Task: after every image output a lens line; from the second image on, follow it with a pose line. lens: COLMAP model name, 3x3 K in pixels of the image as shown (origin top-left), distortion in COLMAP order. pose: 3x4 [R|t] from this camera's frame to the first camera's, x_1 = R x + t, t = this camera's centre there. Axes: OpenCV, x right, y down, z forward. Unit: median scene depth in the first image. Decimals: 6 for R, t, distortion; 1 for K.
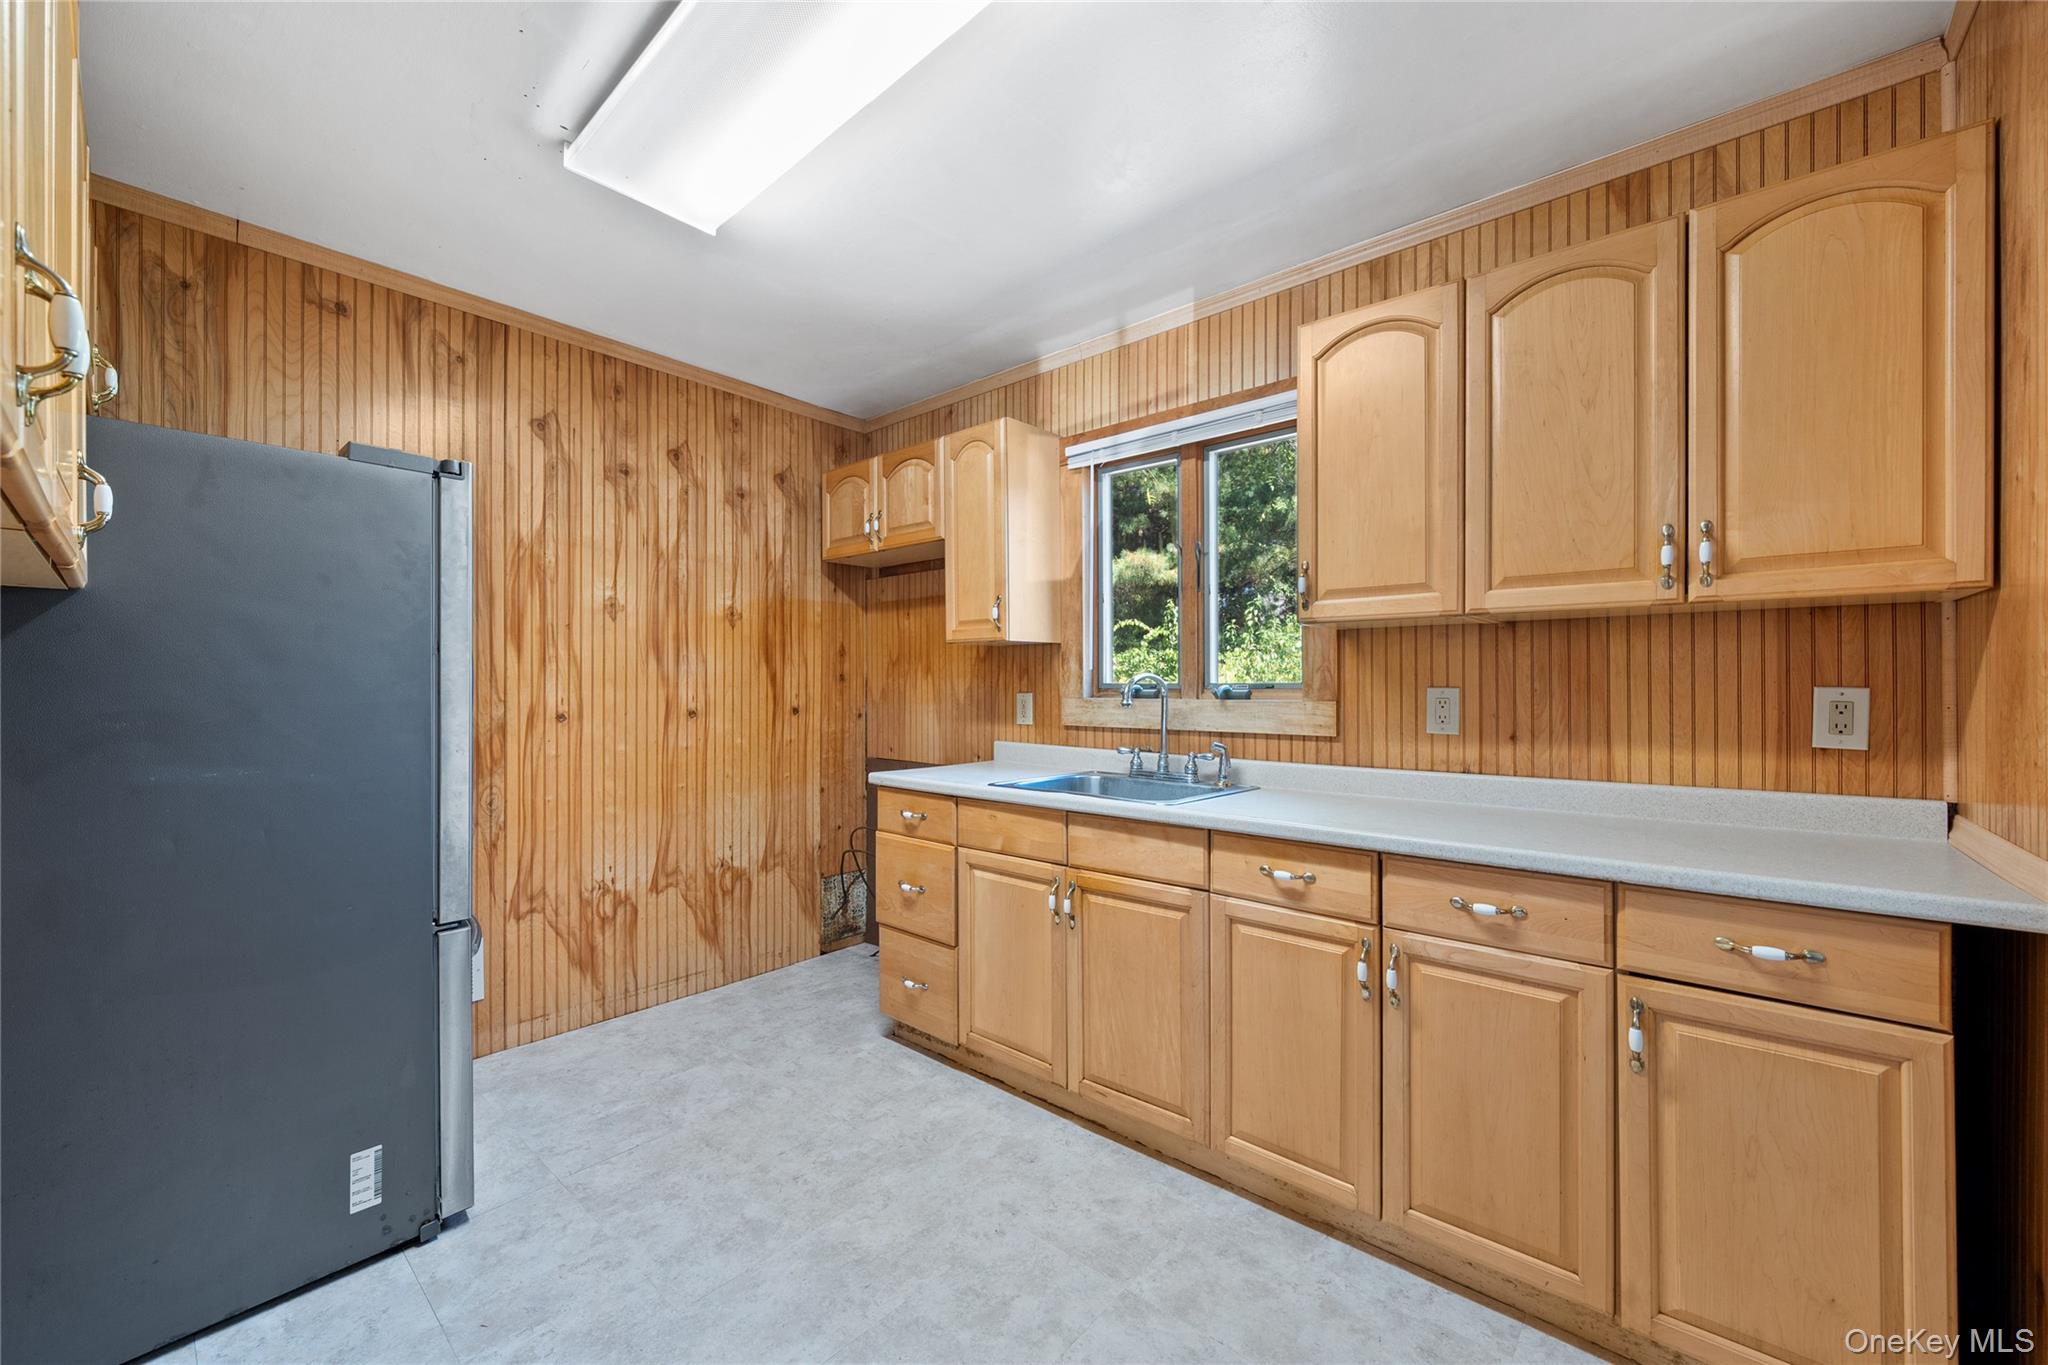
lens RADIAL K [[782.4, 0, 1024.2], [0, 782.4, 674.6], [0, 0, 1]] dist [-0.000717, -0.000107]
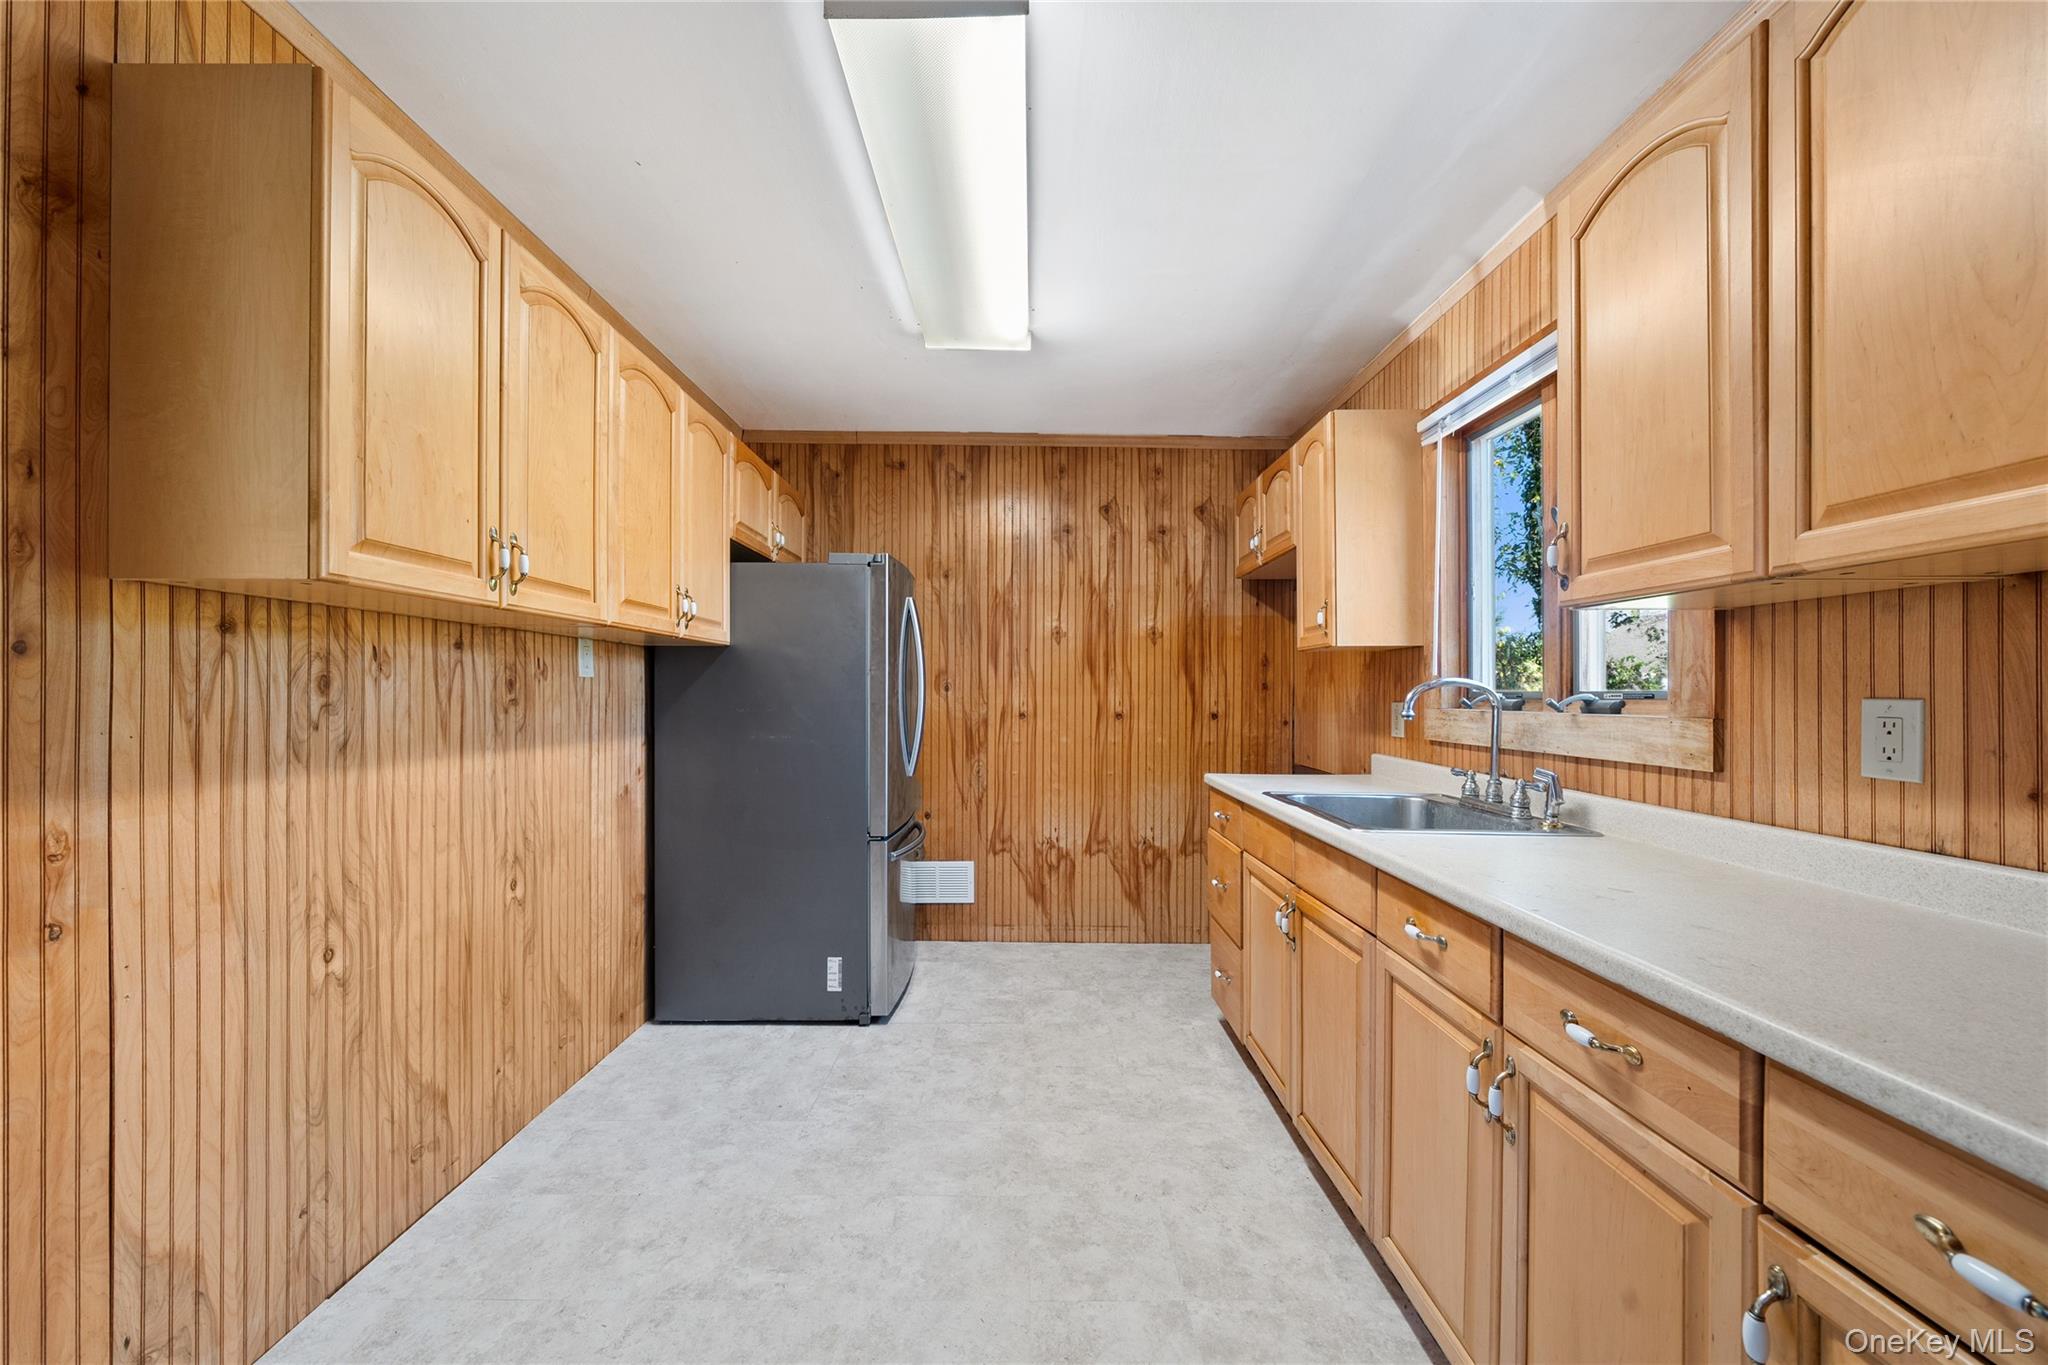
lens RADIAL K [[734.1, 0, 1024.0], [0, 734.1, 682.5], [0, 0, 1]] dist [-0.001124, -0.000072]
pose [[0.668482, -0.007625, -0.743689, 0.369030], [0.005539, 0.999971, -0.005274, 0.002706], [0.743708, -0.000594, 0.668505, 0.121544]]
